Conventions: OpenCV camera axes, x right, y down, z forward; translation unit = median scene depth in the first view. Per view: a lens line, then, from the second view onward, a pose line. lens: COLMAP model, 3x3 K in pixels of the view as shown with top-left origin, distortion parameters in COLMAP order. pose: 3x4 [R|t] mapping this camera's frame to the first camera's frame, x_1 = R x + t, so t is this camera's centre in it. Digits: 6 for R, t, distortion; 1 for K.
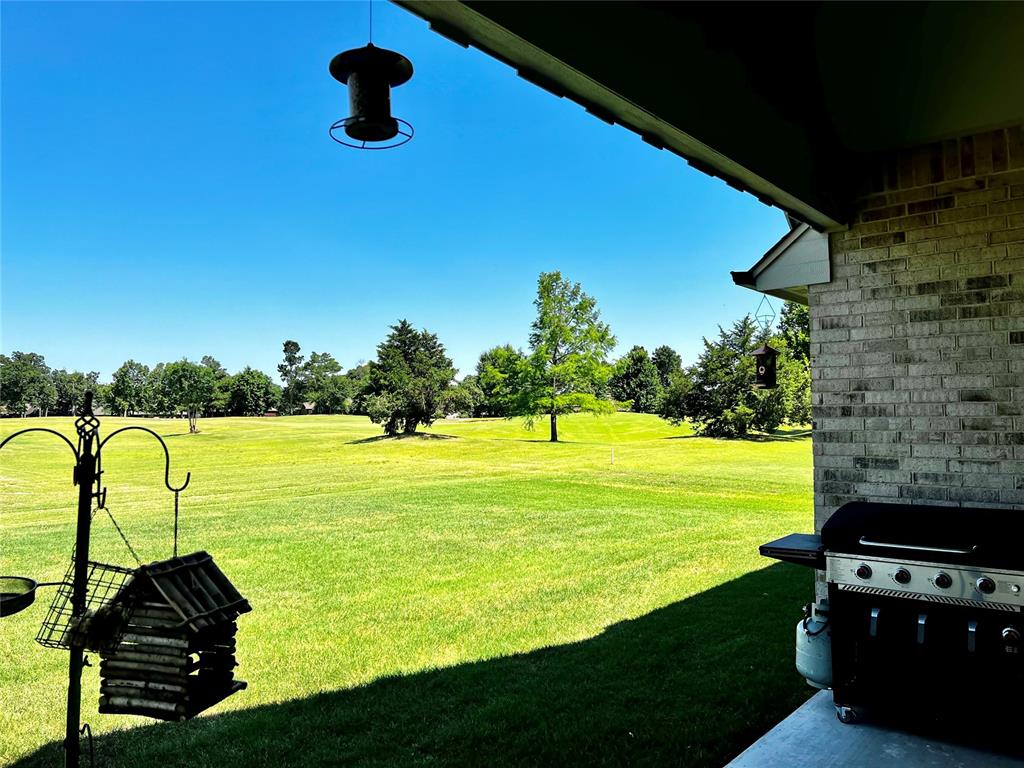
lens RADIAL K [[778.5, 0, 485.8], [0, 778.5, 386.6], [0, 0, 1]] dist [0.000658, -0.030597]
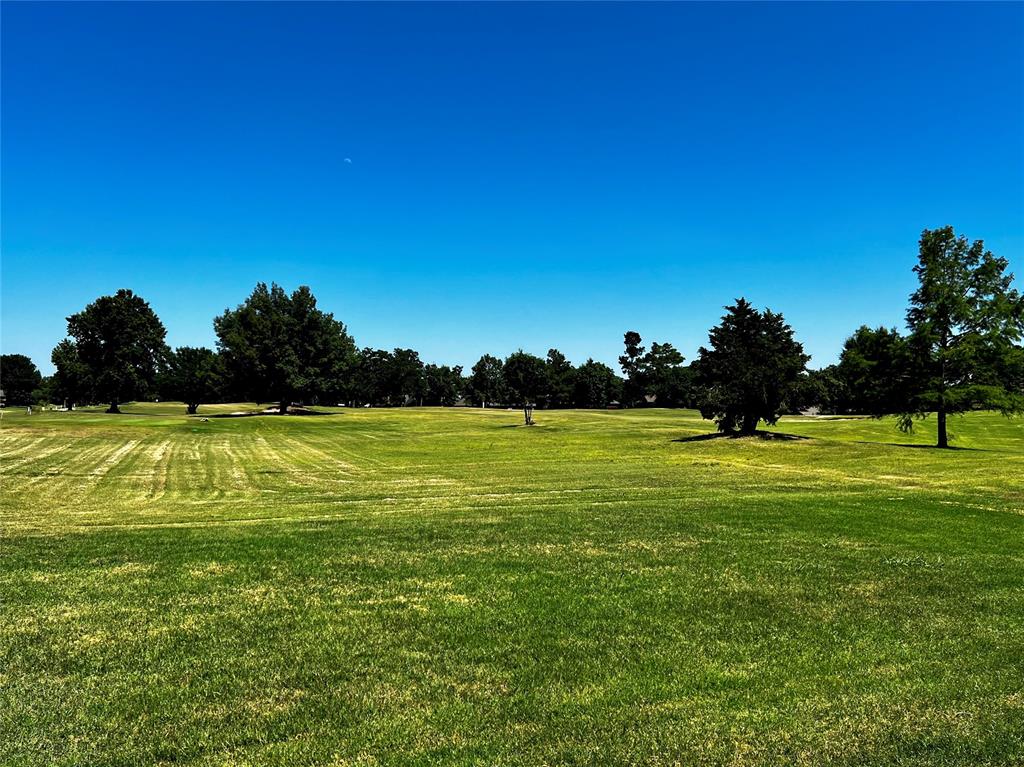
lens RADIAL K [[778.5, 0, 485.8], [0, 778.5, 386.1], [0, 0, 1]] dist [0.000658, -0.030597]
pose [[0.901051, 0.003439, -0.433699, 0.012345], [-0.000222, 0.999972, 0.007468, 0.003800], [0.433712, -0.006633, 0.901027, 0.104549]]
